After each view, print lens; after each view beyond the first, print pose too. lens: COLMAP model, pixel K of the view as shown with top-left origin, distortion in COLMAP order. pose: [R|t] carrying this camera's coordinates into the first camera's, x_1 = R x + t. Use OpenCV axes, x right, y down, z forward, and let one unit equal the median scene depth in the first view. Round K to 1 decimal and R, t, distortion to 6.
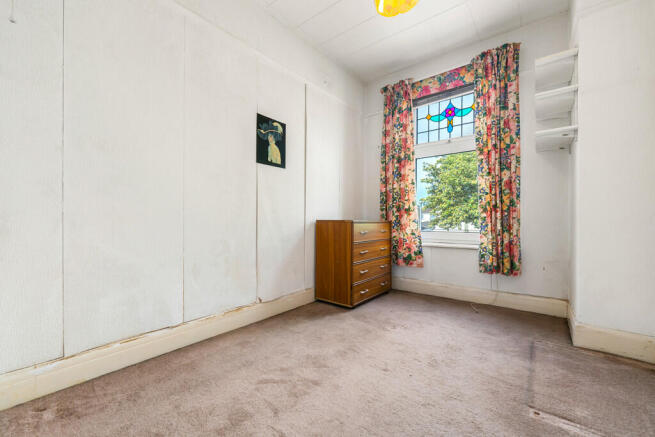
lens RADIAL K [[259.1, 0, 327.3], [0, 259.1, 223.3], [0, 0, 1]] dist [-0.000544, -0.000488]
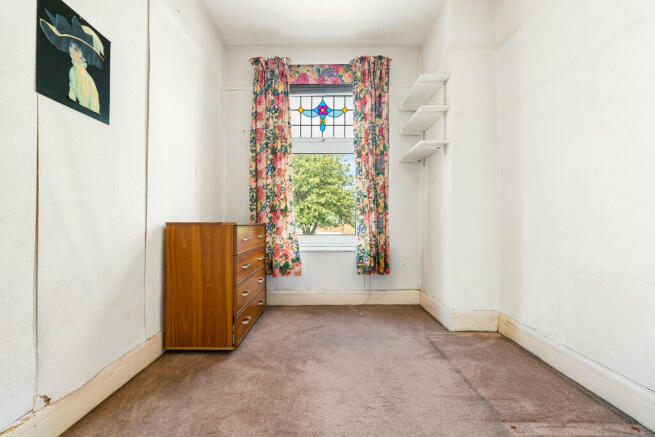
lens RADIAL K [[259.1, 0, 327.3], [0, 259.1, 223.3], [0, 0, 1]] dist [-0.000544, -0.000488]
pose [[0.786795, -0.002828, 0.617208, -0.125014], [0.010005, 0.999917, -0.008172, -0.001541], [-0.617134, 0.012605, 0.786757, 0.281579]]
